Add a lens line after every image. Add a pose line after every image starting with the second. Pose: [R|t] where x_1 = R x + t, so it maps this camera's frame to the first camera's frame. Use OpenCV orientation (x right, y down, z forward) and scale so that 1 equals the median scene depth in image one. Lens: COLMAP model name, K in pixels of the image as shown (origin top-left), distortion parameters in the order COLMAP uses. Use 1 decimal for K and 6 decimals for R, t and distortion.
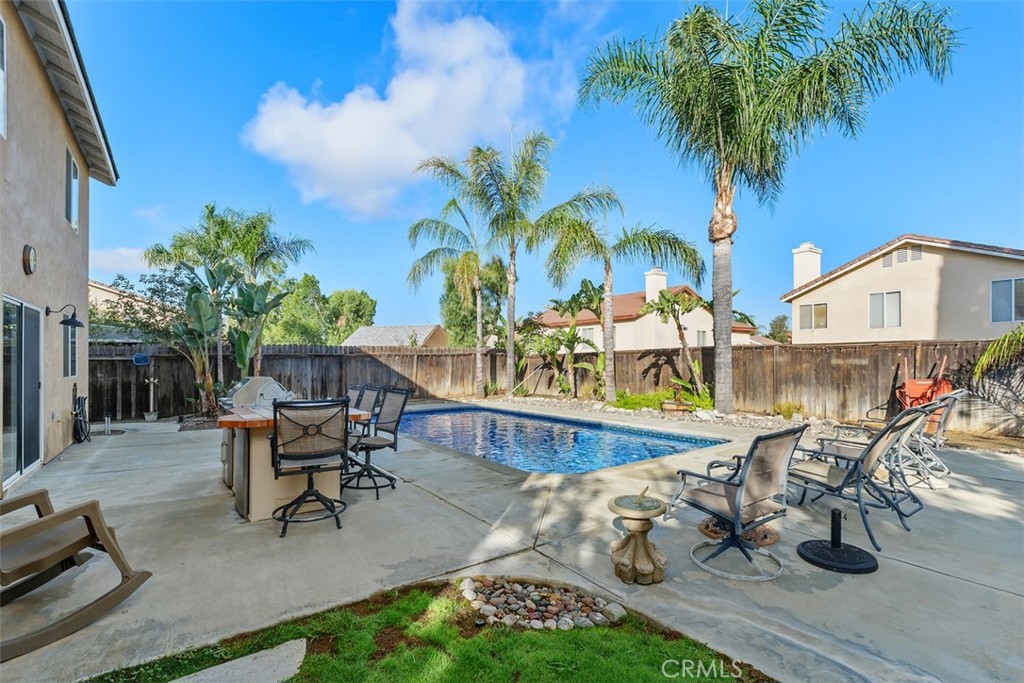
lens RADIAL K [[461.5, 0, 510.1], [0, 461.5, 343.1], [0, 0, 1]] dist [0.001593, 0.000291]
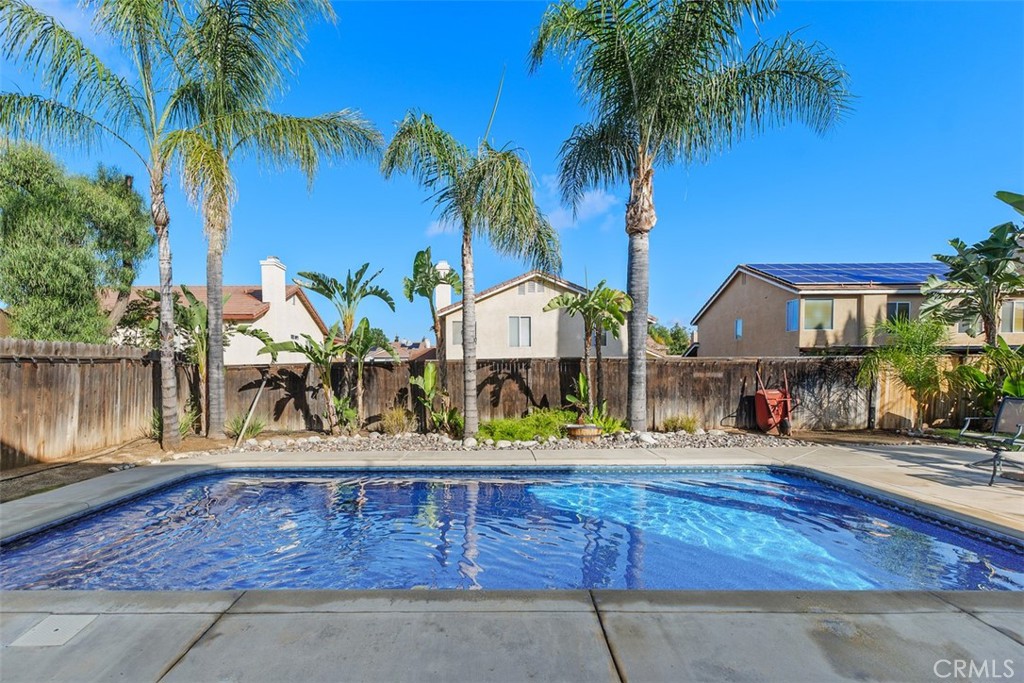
lens RADIAL K [[479.8, 0, 477.3], [0, 479.8, 388.4], [0, 0, 1]] dist [0.001611, 0.000463]
pose [[0.590100, -0.020186, 0.807078, -0.349644], [-0.031227, 0.998369, 0.047803, 0.024687], [-0.806726, -0.053411, 0.588507, 0.556604]]
